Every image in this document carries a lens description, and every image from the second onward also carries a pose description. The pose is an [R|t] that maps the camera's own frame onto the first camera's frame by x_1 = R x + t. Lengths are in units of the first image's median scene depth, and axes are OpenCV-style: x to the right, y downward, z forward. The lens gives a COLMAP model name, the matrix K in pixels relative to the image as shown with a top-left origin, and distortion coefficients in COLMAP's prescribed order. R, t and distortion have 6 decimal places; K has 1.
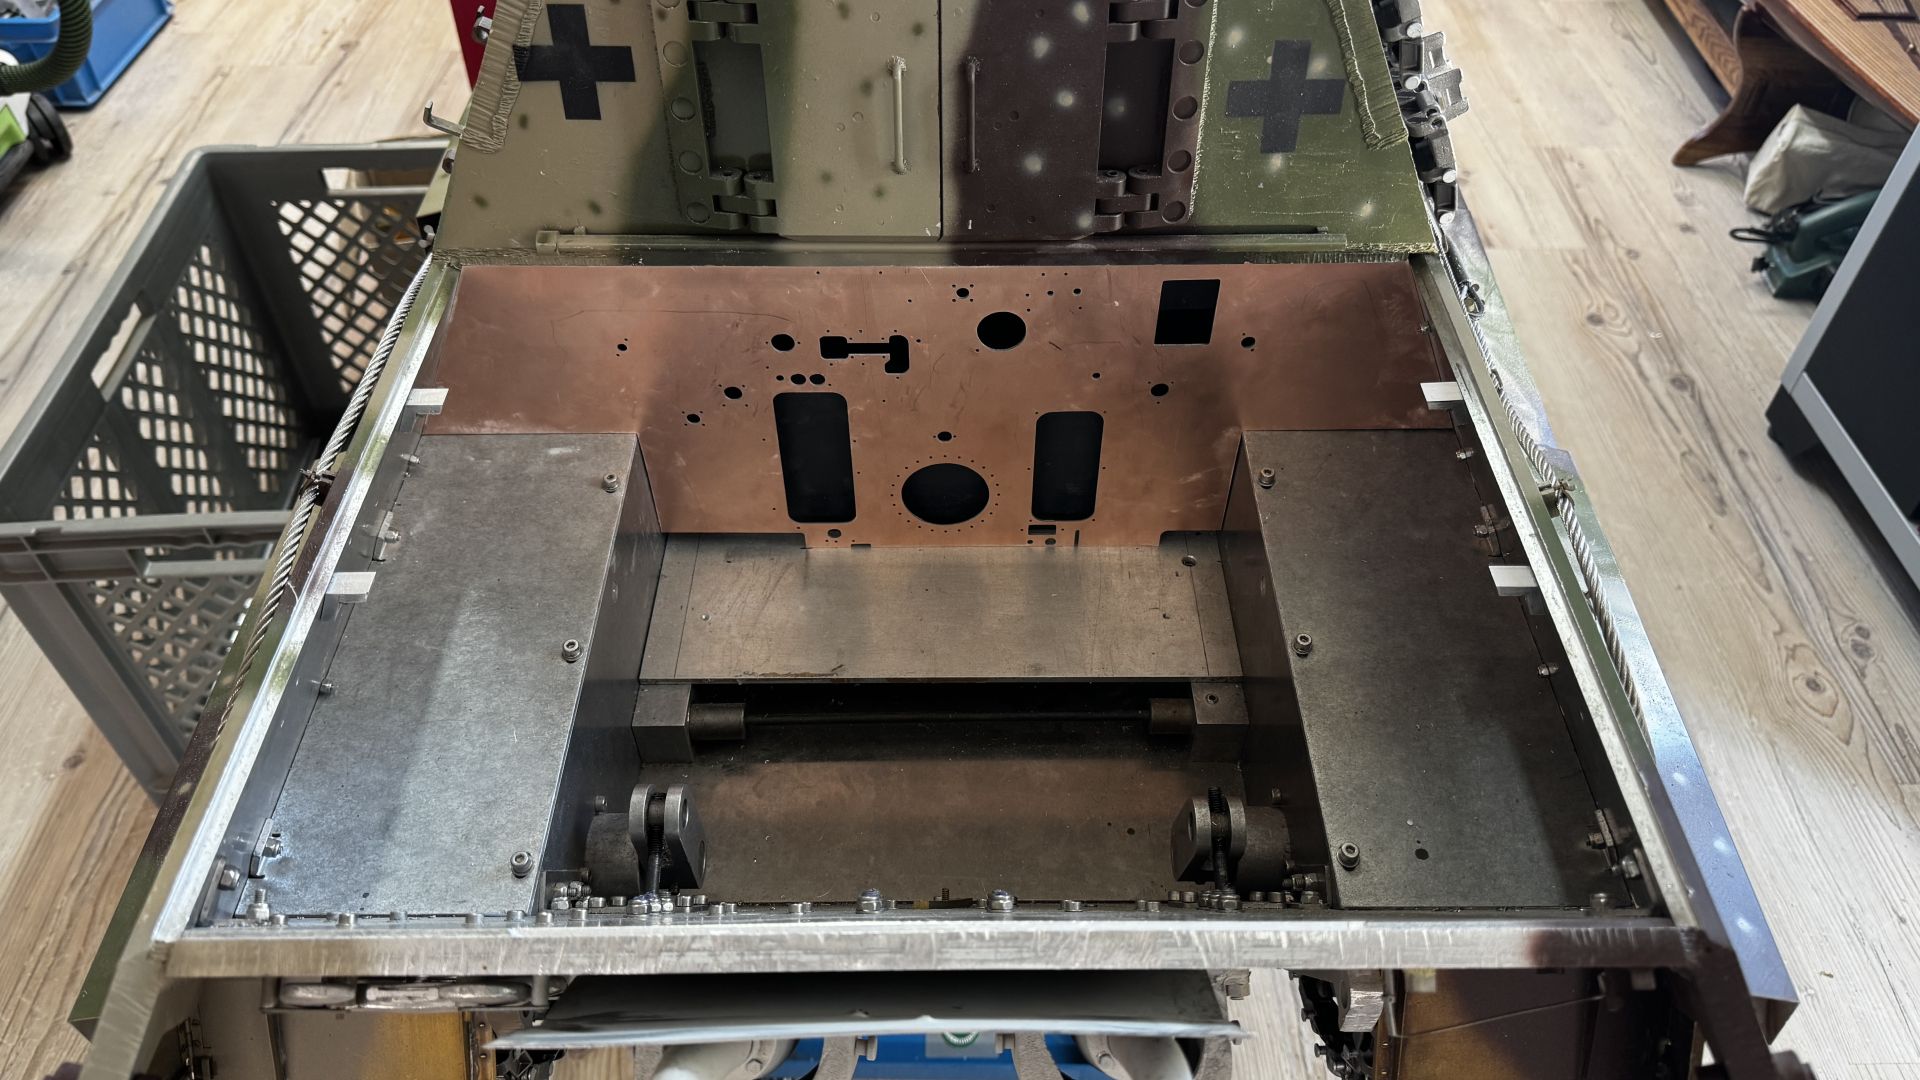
lens RADIAL K [[1380.9, 0, 983.4], [0, 1380.9, 541.8], [0, 0, 1]] dist [0.147984, 0.000500]
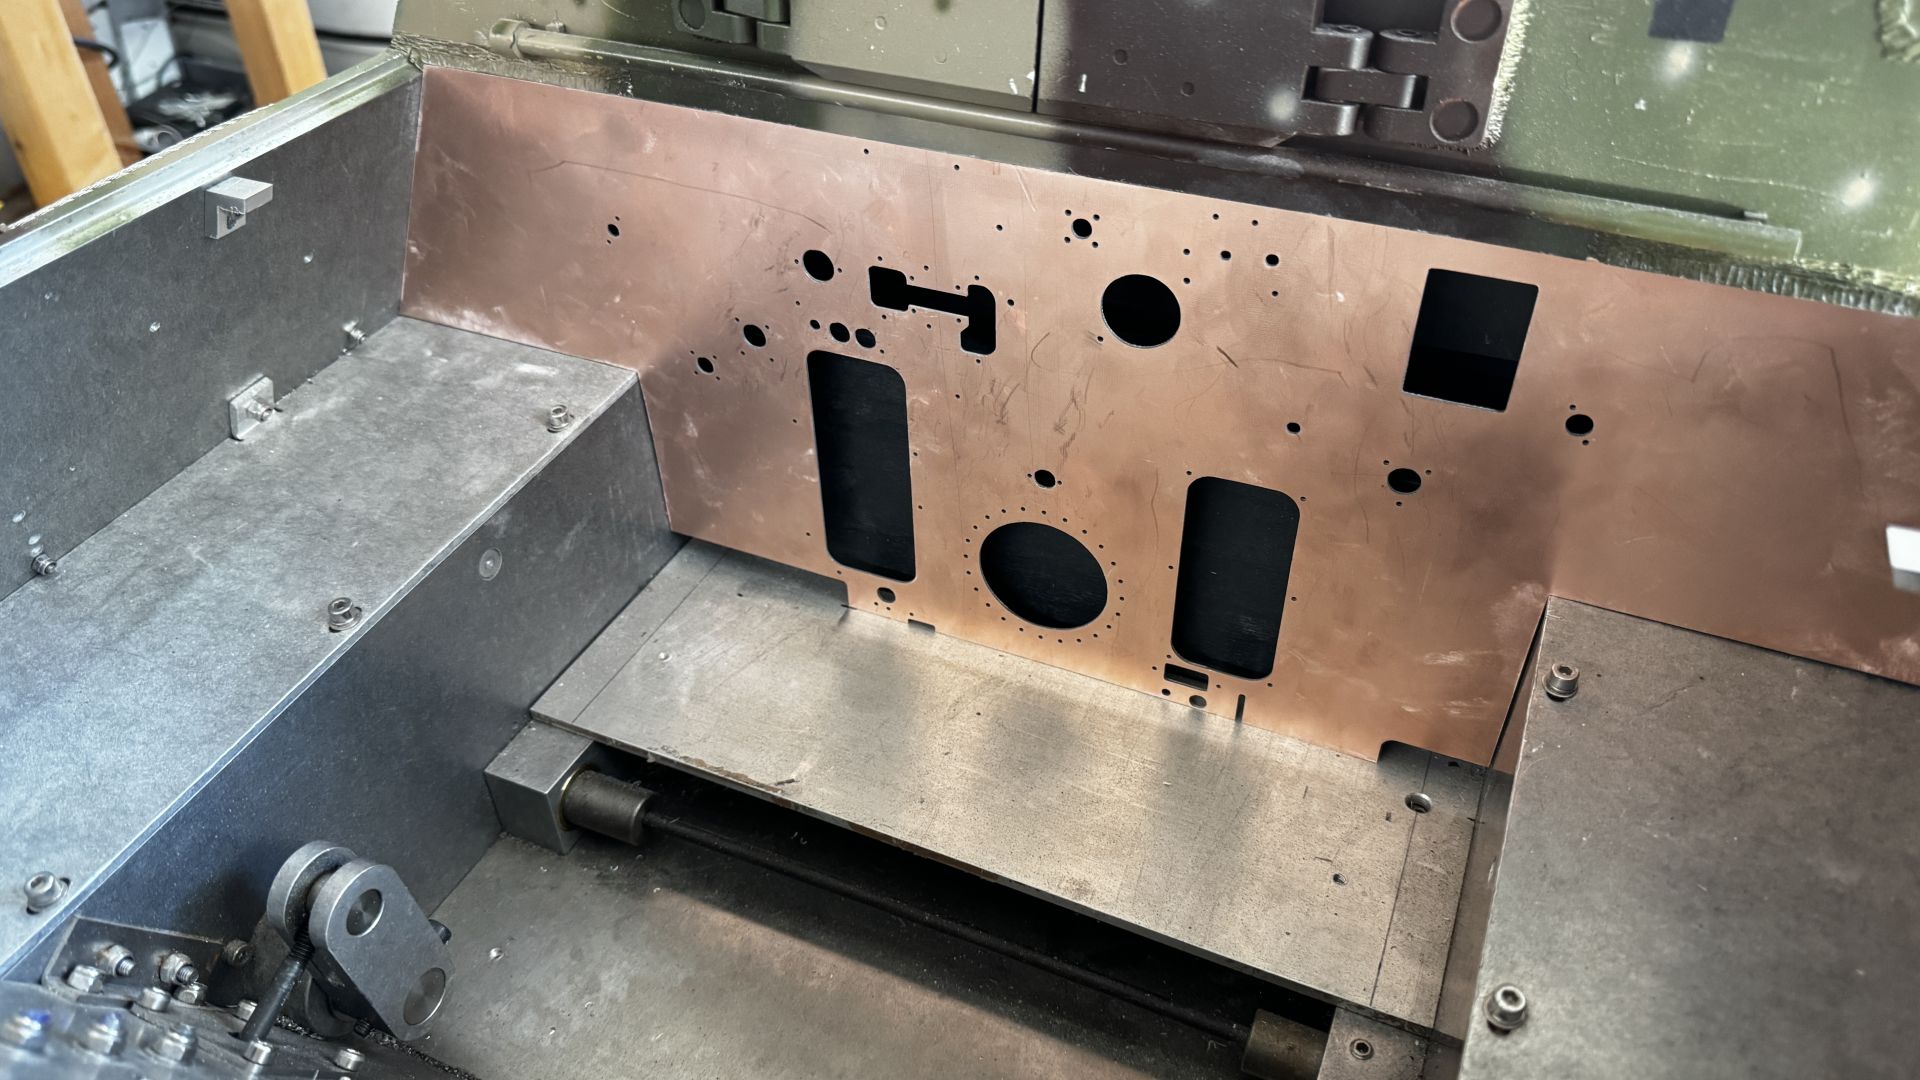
lens RADIAL K [[1397.5, 0, 960.0], [0, 1397.5, 540.0], [0, 0, 1]] dist [0.102673, -0.189287]
pose [[0.907750, 0.247981, -0.338373, 0.165812], [-0.287888, 0.954917, -0.072490, 0.008110], [0.305141, 0.163216, 0.938216, 0.411417]]
